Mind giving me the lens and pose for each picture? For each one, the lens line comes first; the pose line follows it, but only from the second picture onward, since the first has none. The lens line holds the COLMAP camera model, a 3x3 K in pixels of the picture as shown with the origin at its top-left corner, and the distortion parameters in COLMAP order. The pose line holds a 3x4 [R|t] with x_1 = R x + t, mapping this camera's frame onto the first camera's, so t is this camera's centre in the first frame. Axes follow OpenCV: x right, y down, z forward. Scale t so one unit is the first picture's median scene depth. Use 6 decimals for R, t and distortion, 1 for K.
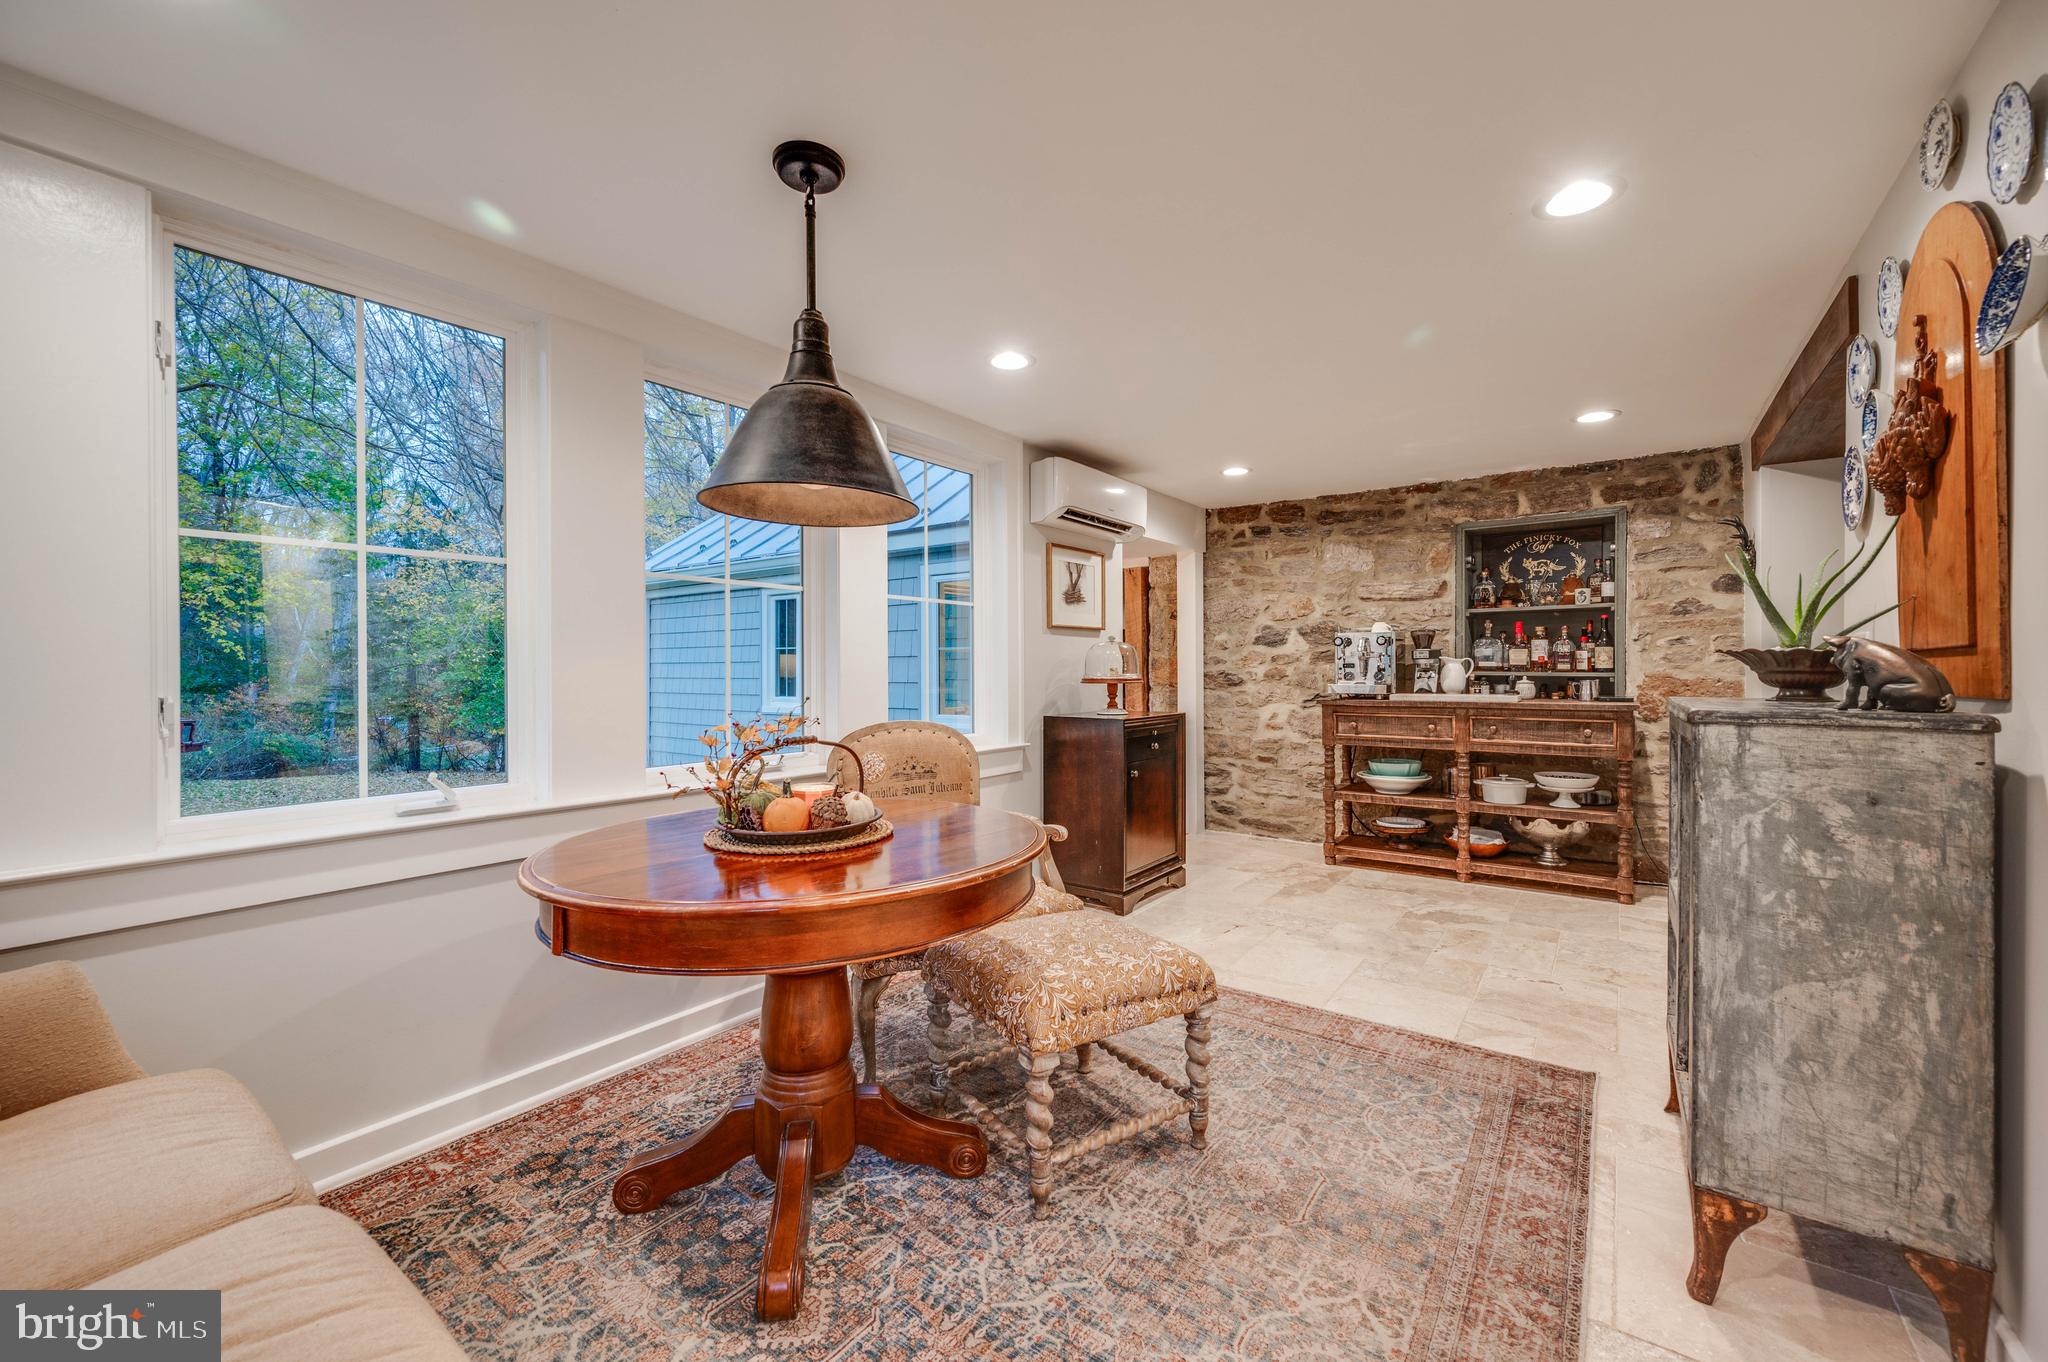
lens RADIAL K [[878.5, 0, 1027.8], [0, 878.5, 675.6], [0, 0, 1]] dist [-0.000577, 0.000057]
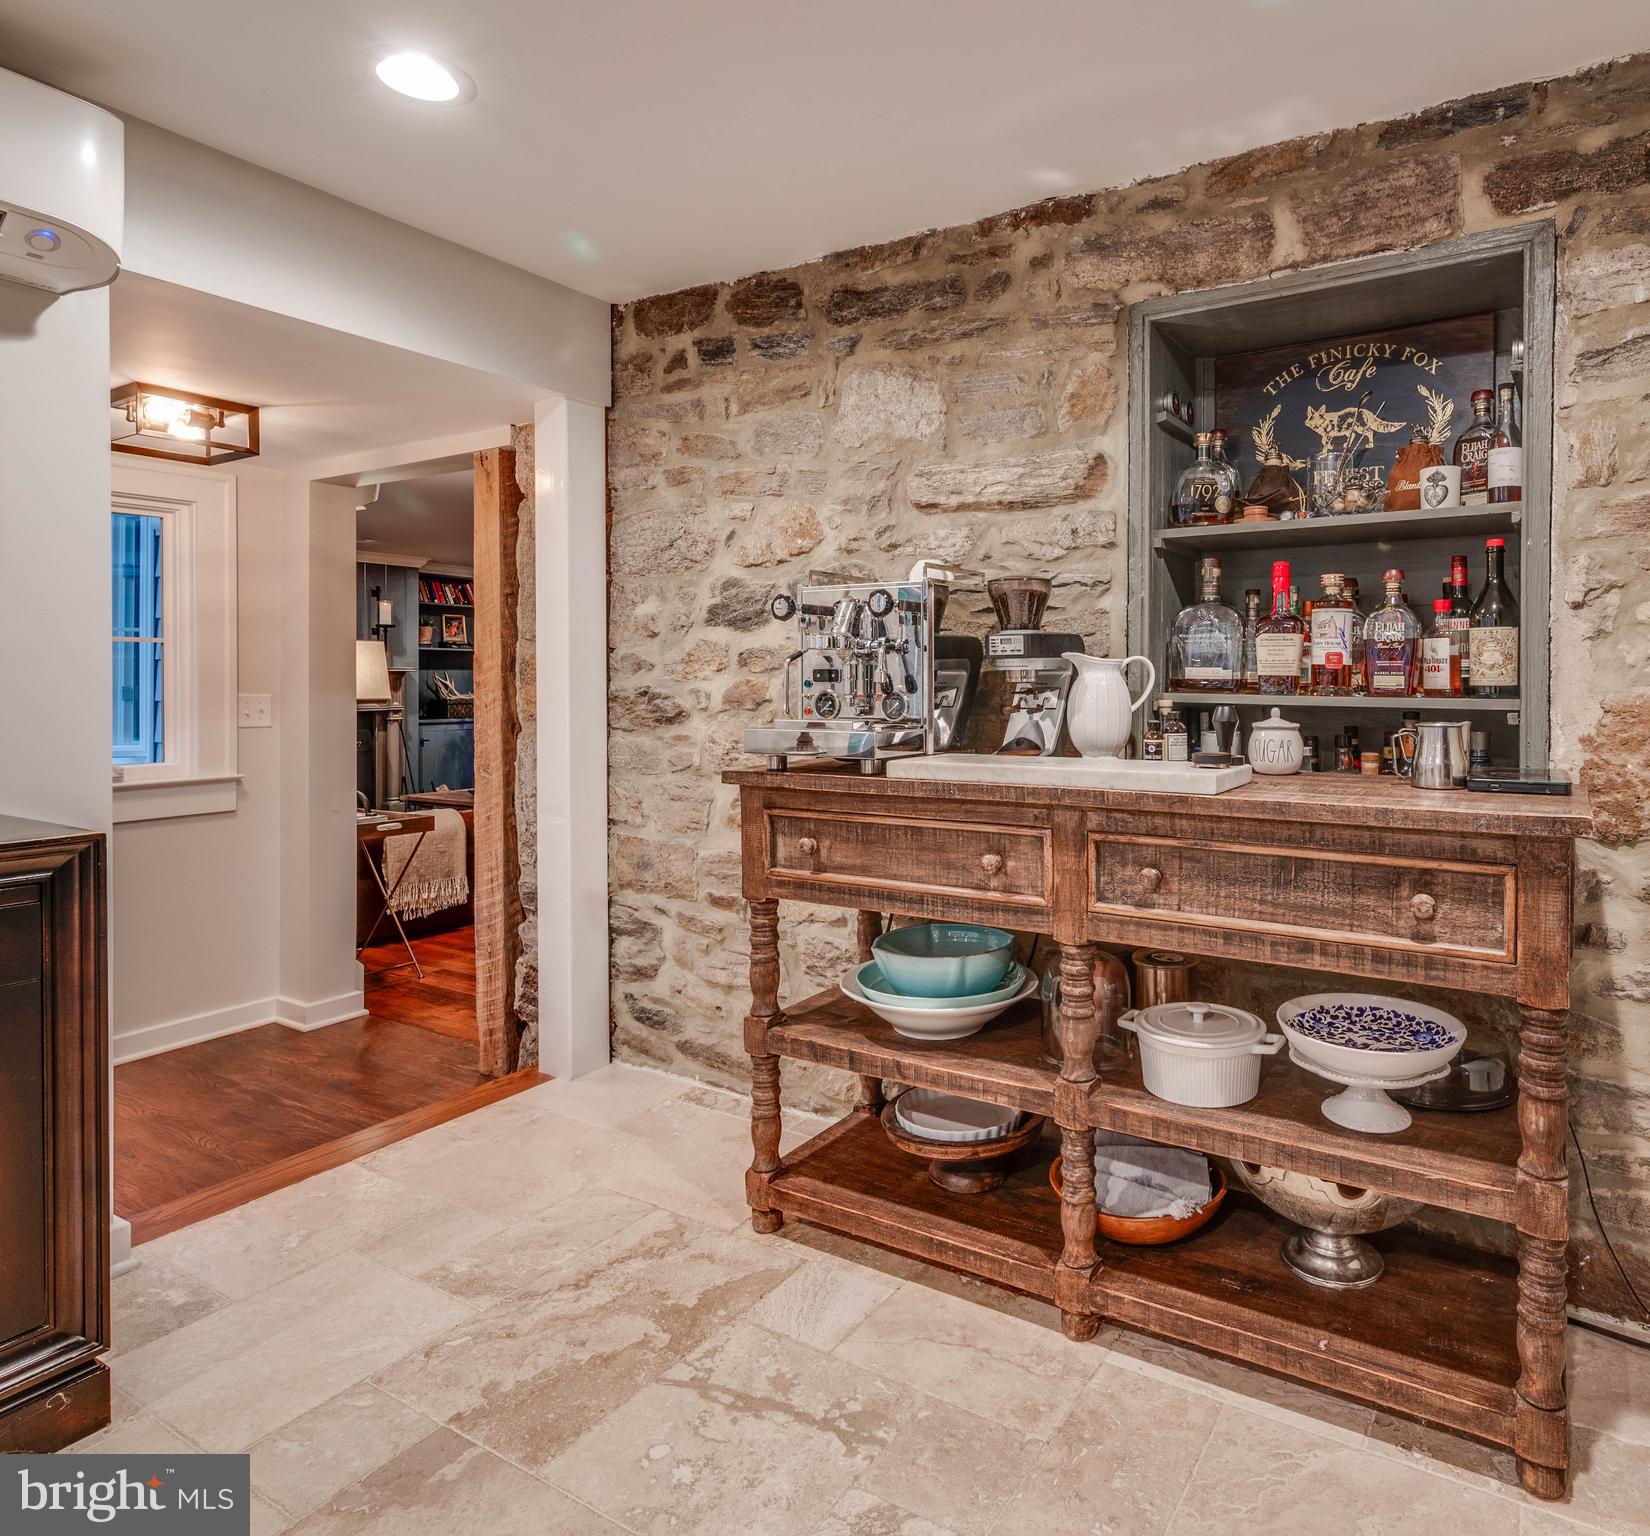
lens RADIAL K [[1002.8, 0, 993.9], [0, 1002.8, 691.7], [0, 0, 1]] dist [0.000360, 0.000644]
pose [[0.996519, 0.004772, 0.083227, 0.410331], [-0.004870, 0.999988, 0.000974, -0.005612], [-0.083222, -0.001376, 0.996530, 0.596399]]
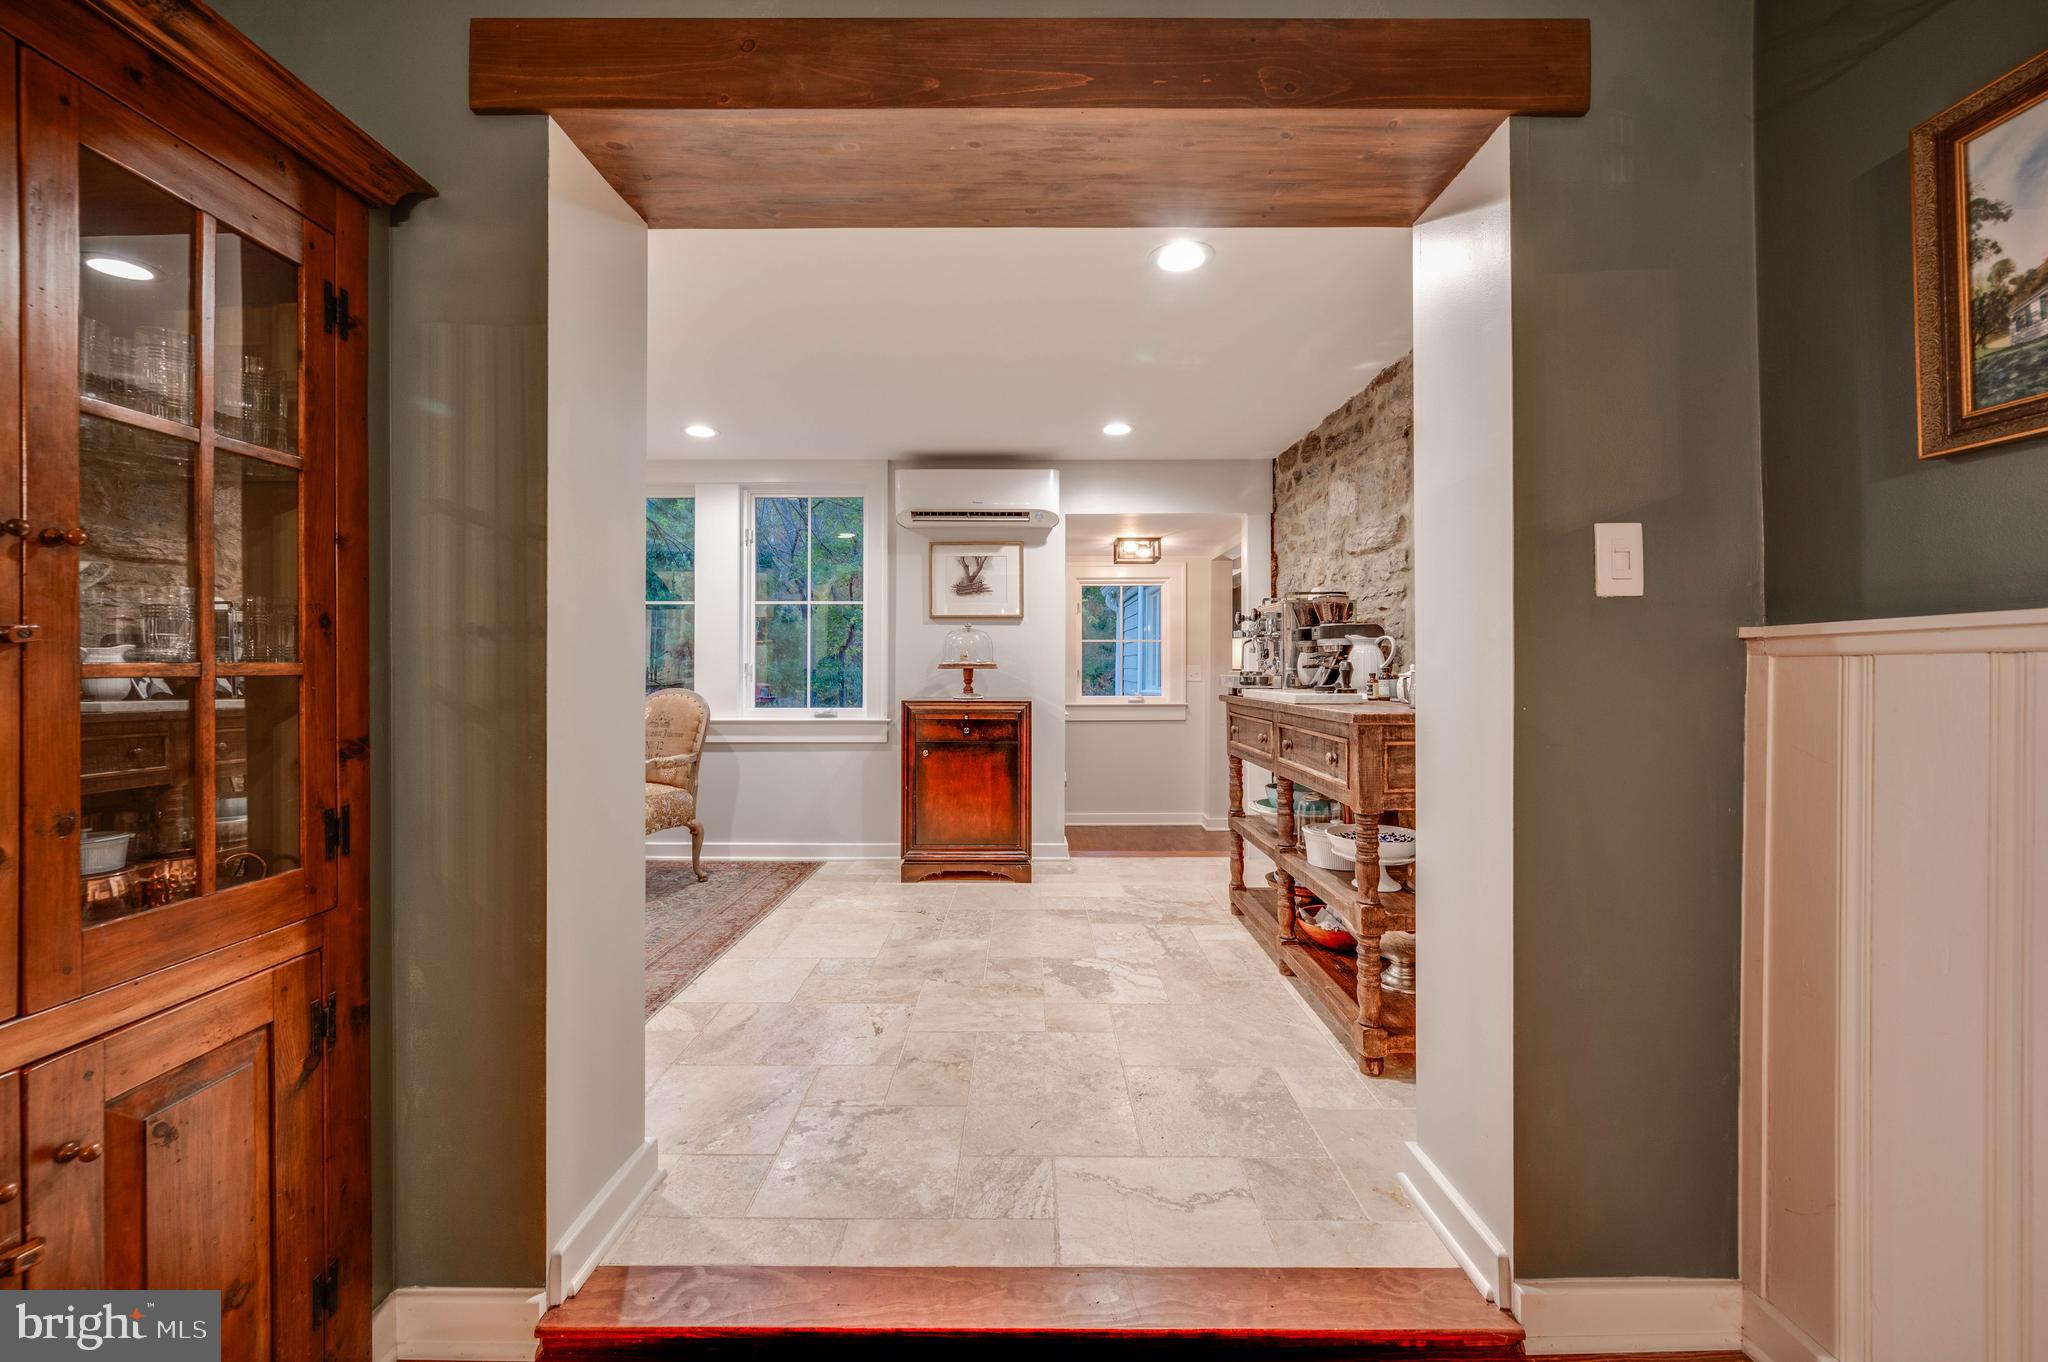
lens RADIAL K [[871.4, 0, 1022.0], [0, 871.4, 668.3], [0, 0, 1]] dist [-0.000255, 0.000010]
pose [[0.528989, 0.007468, -0.848596, 0.901654], [-0.011490, 0.999933, 0.001637, 0.004653], [0.848551, 0.008884, 0.529039, 0.453844]]
